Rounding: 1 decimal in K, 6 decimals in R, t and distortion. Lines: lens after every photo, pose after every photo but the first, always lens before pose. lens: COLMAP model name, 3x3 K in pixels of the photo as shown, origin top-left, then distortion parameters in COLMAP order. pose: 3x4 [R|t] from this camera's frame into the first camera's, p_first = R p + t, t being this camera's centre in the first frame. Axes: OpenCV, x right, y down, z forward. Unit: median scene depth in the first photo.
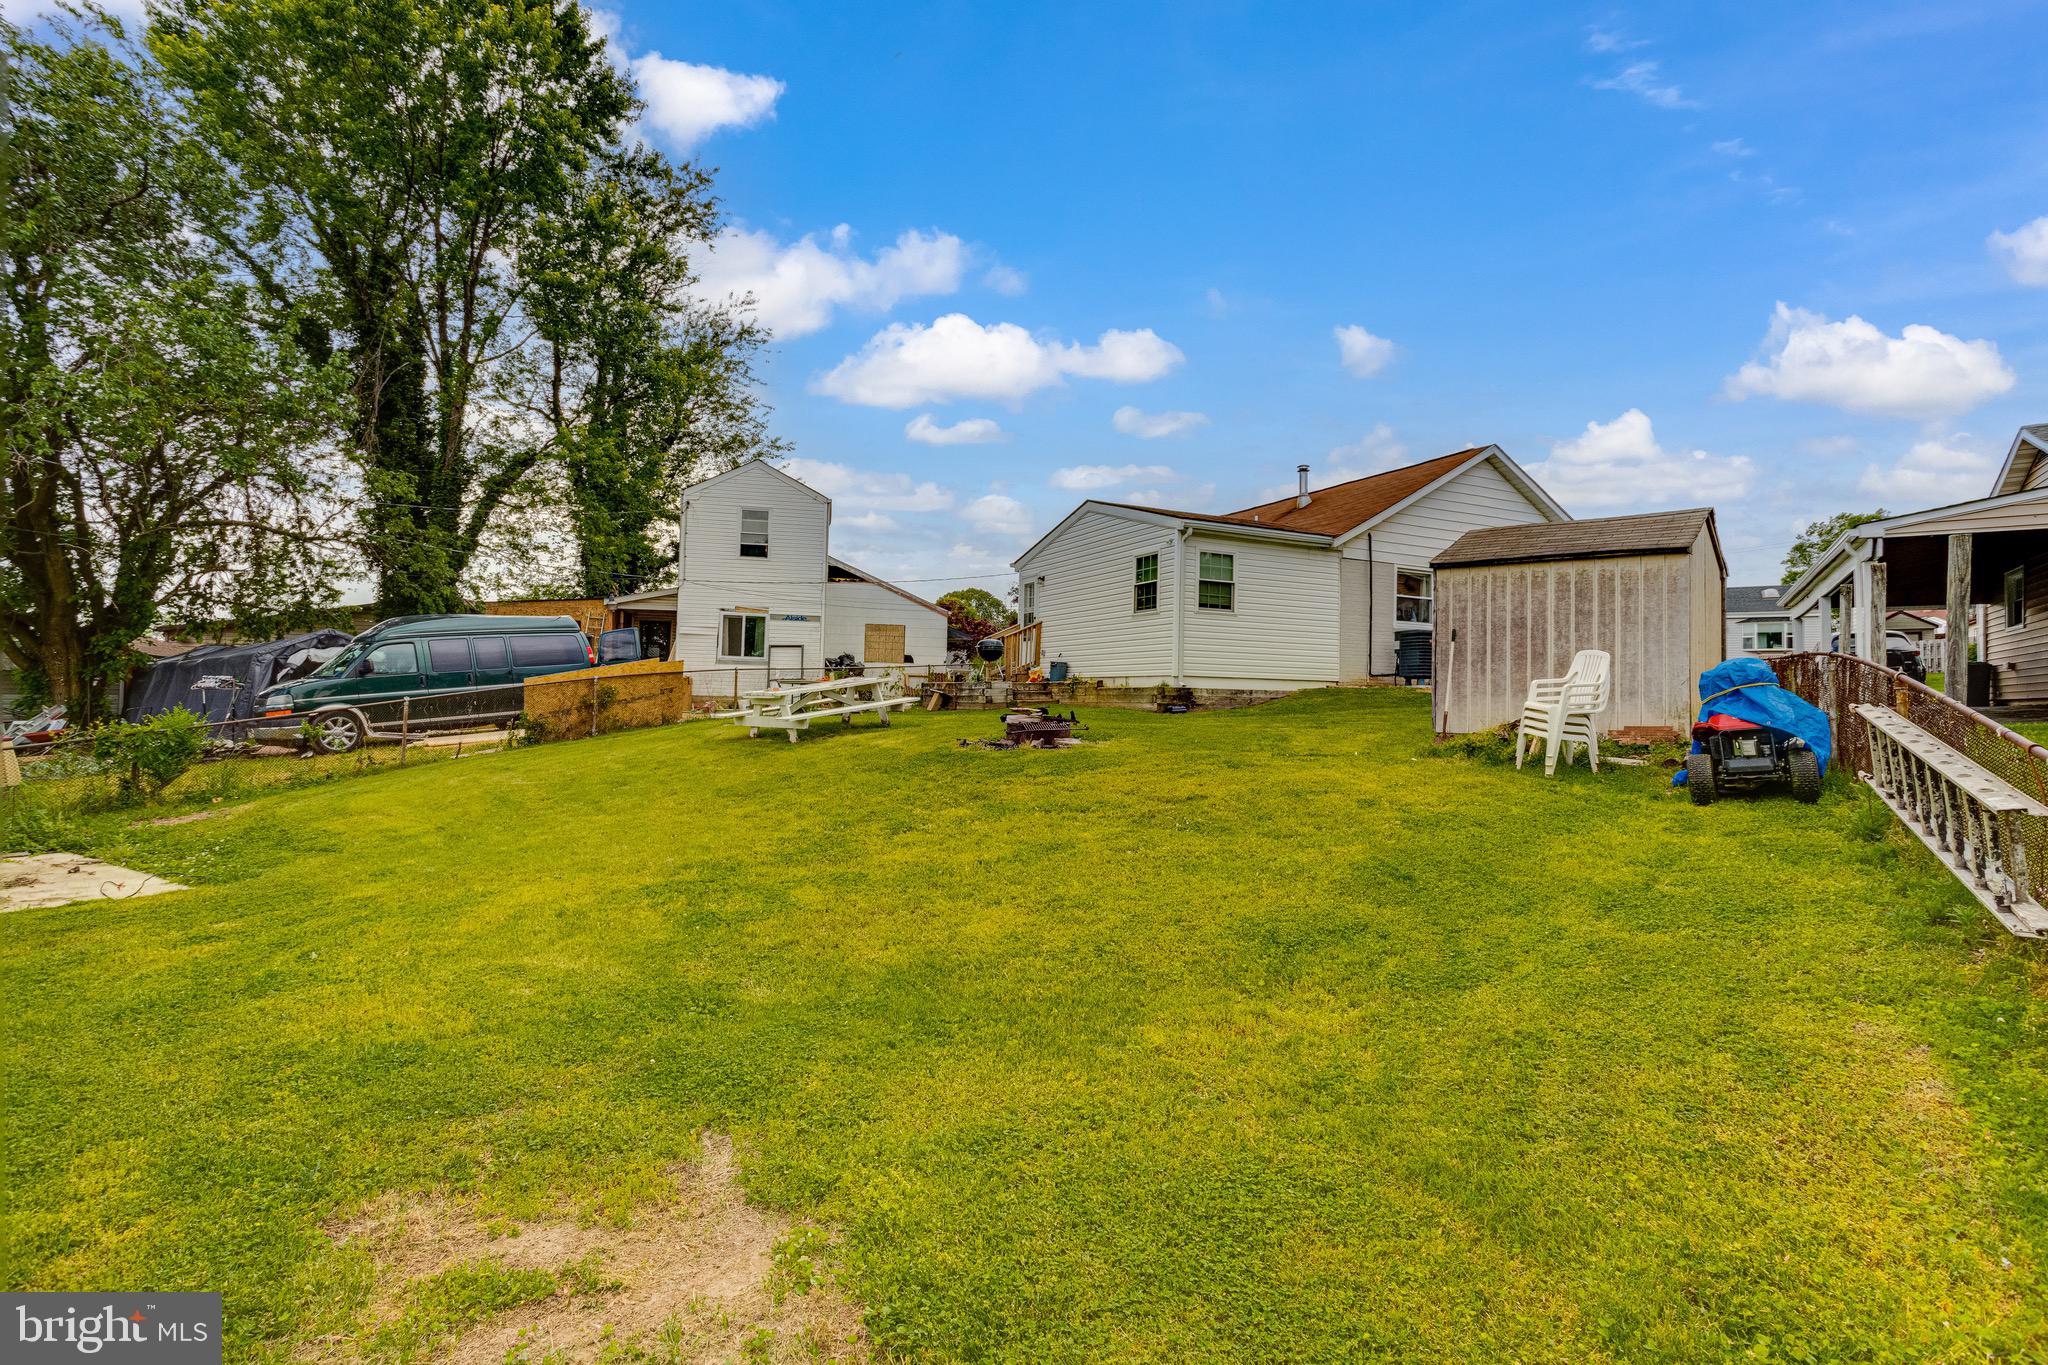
lens RADIAL K [[993.6, 0, 1032.0], [0, 993.6, 672.8], [0, 0, 1]] dist [-0.031286, 0.015195]
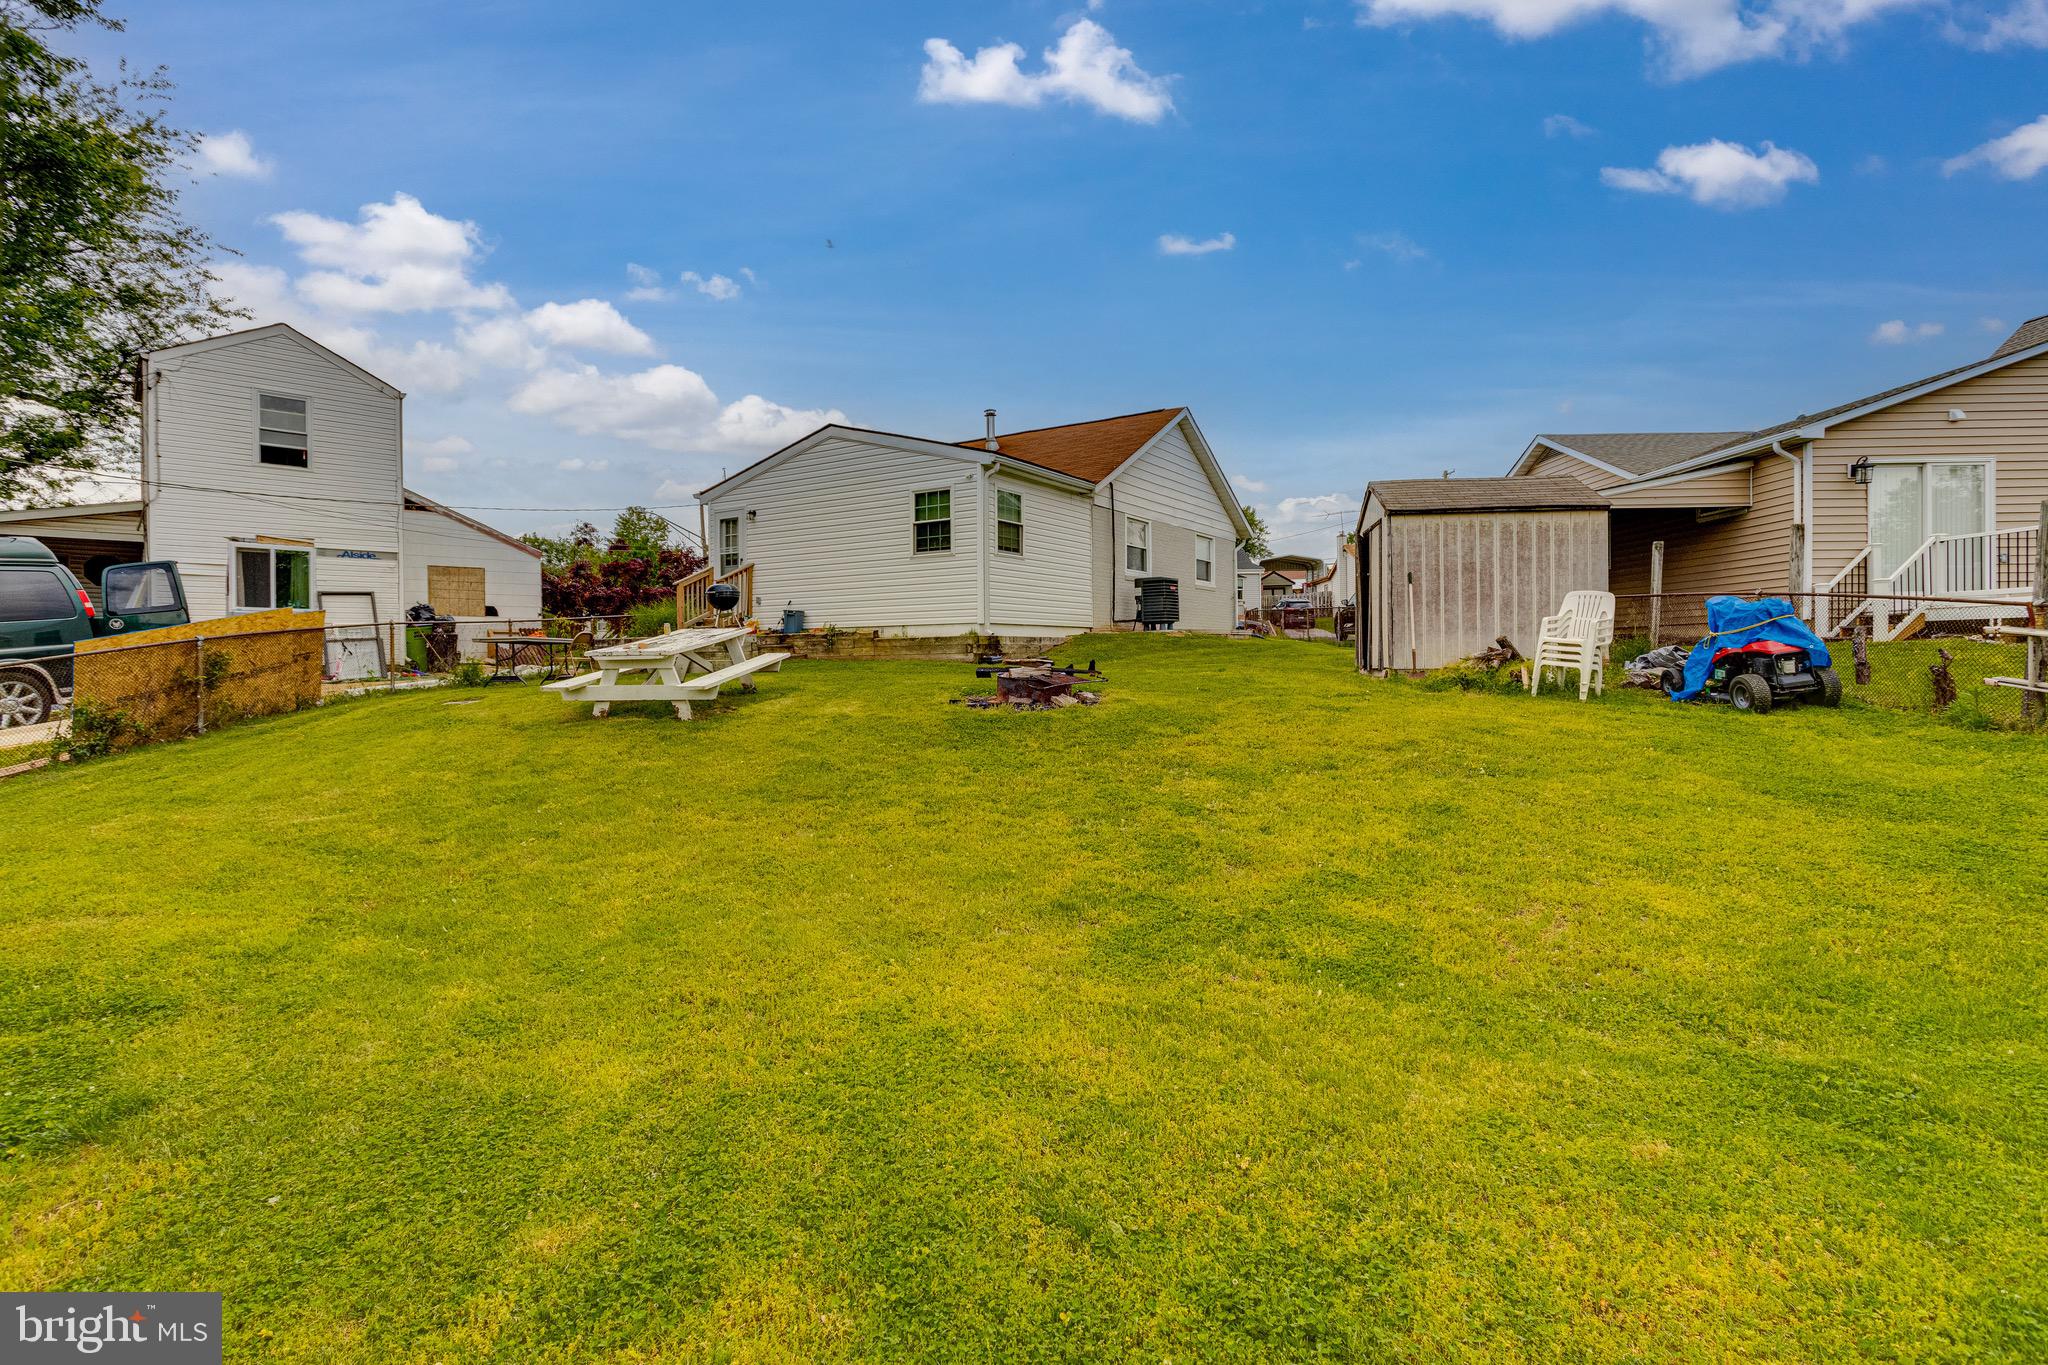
lens RADIAL K [[993.6, 0, 1035.7], [0, 993.6, 673.0], [0, 0, 1]] dist [-0.031286, 0.015195]
pose [[0.843218, -0.040040, 0.536079, -0.312060], [0.014928, 0.998582, 0.051104, 0.002514], [-0.537365, -0.035089, 0.842619, 0.194208]]
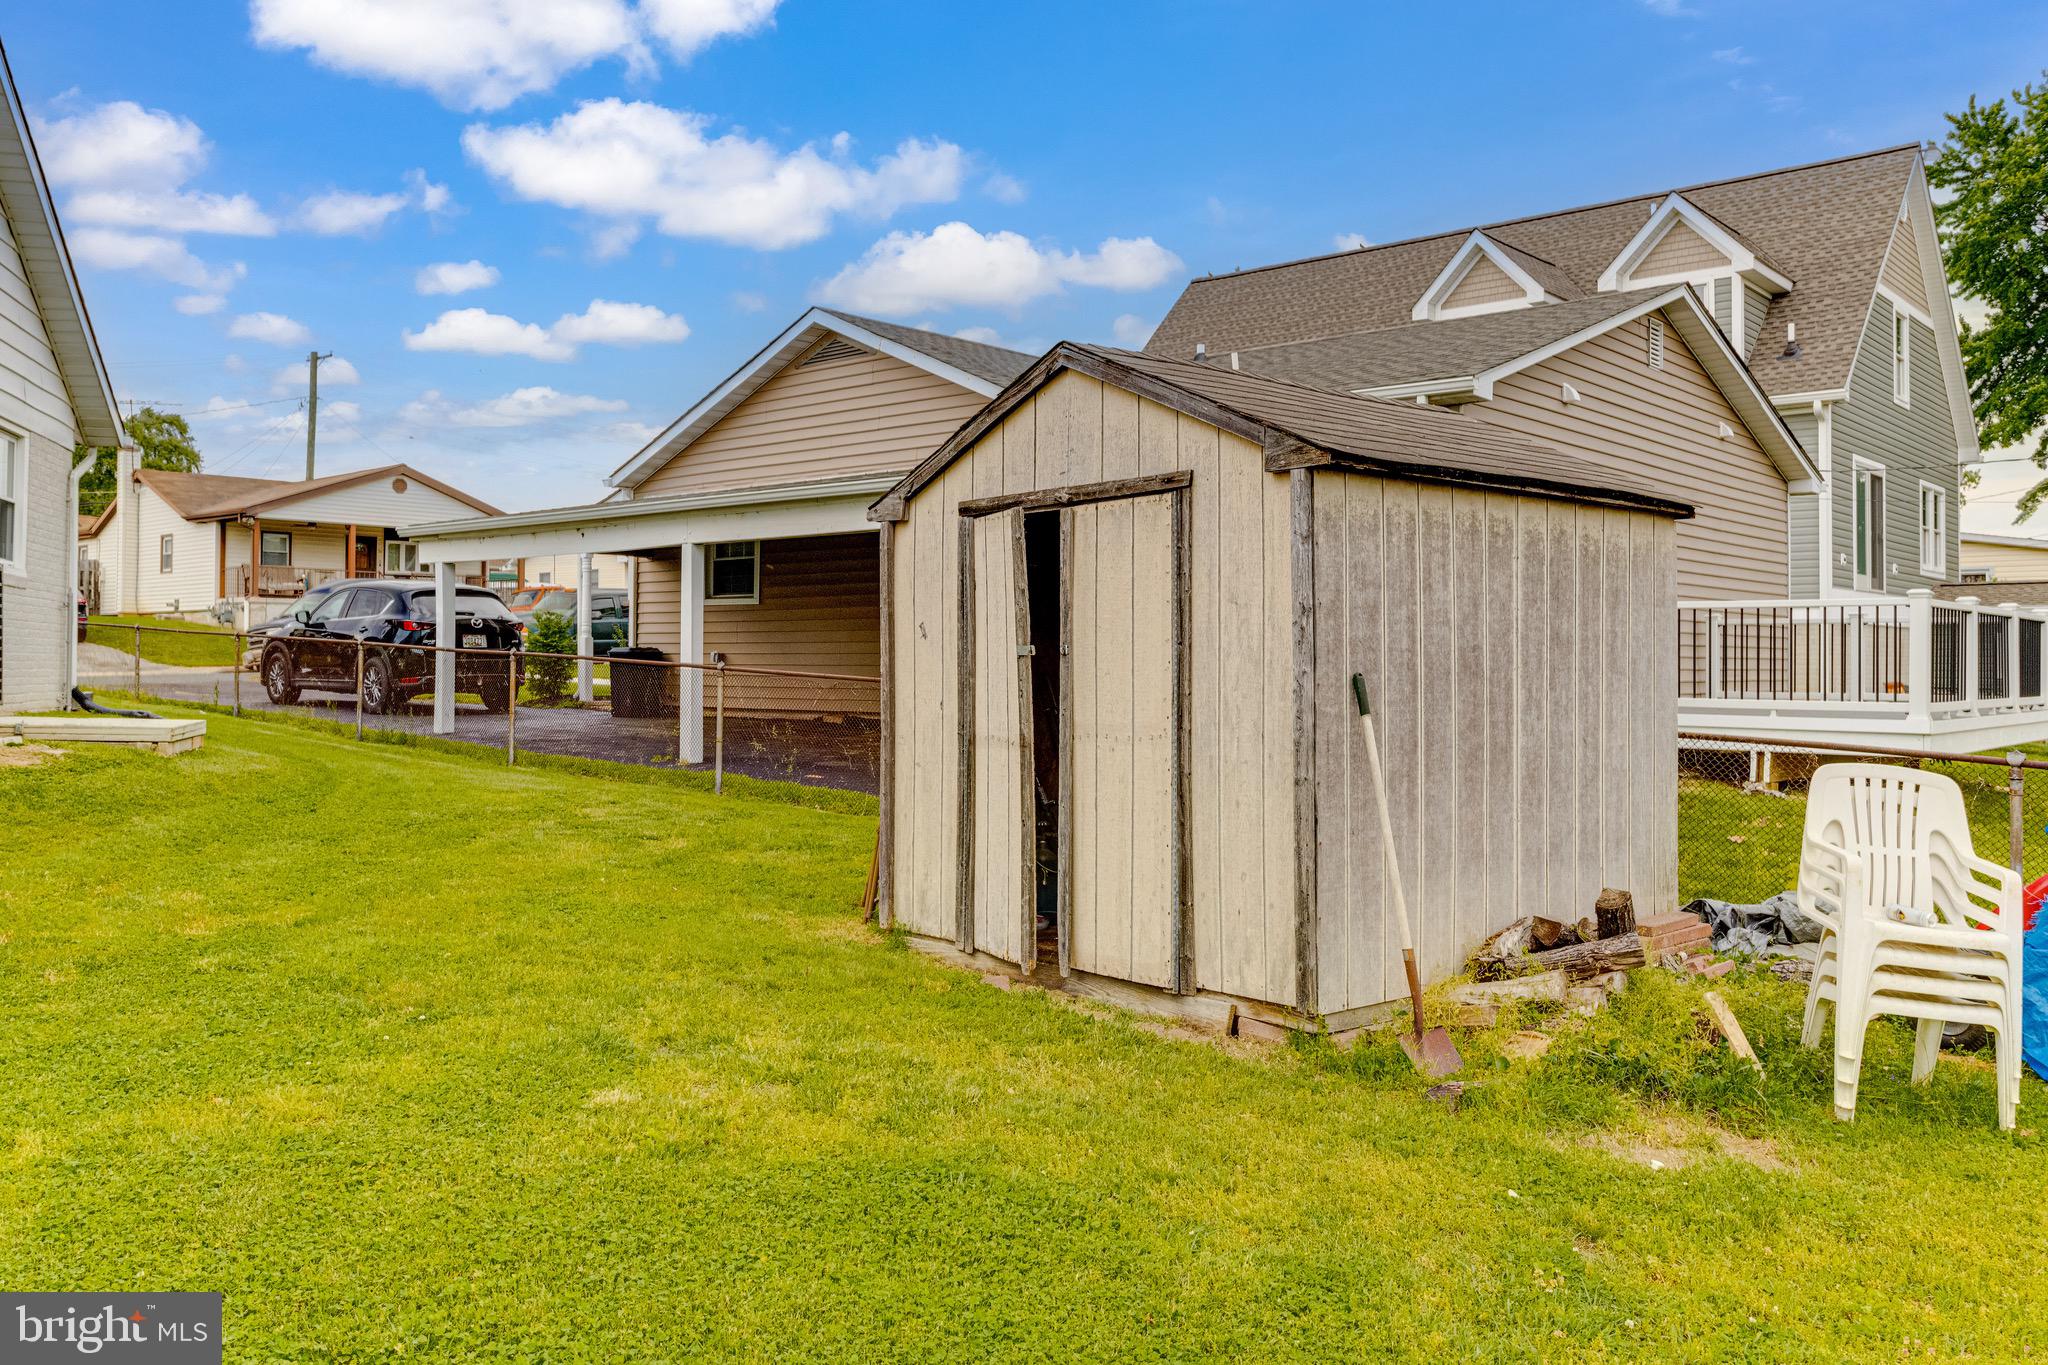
lens RADIAL K [[1589.2, 0, 1020.7], [0, 1589.2, 673.5], [0, 0, 1]] dist [0.016538, 0.005520]
pose [[0.141054, -0.026661, 0.989643, -0.051580], [-0.030444, 0.999048, 0.031254, -0.035489], [-0.989534, -0.034537, 0.140108, 0.650583]]
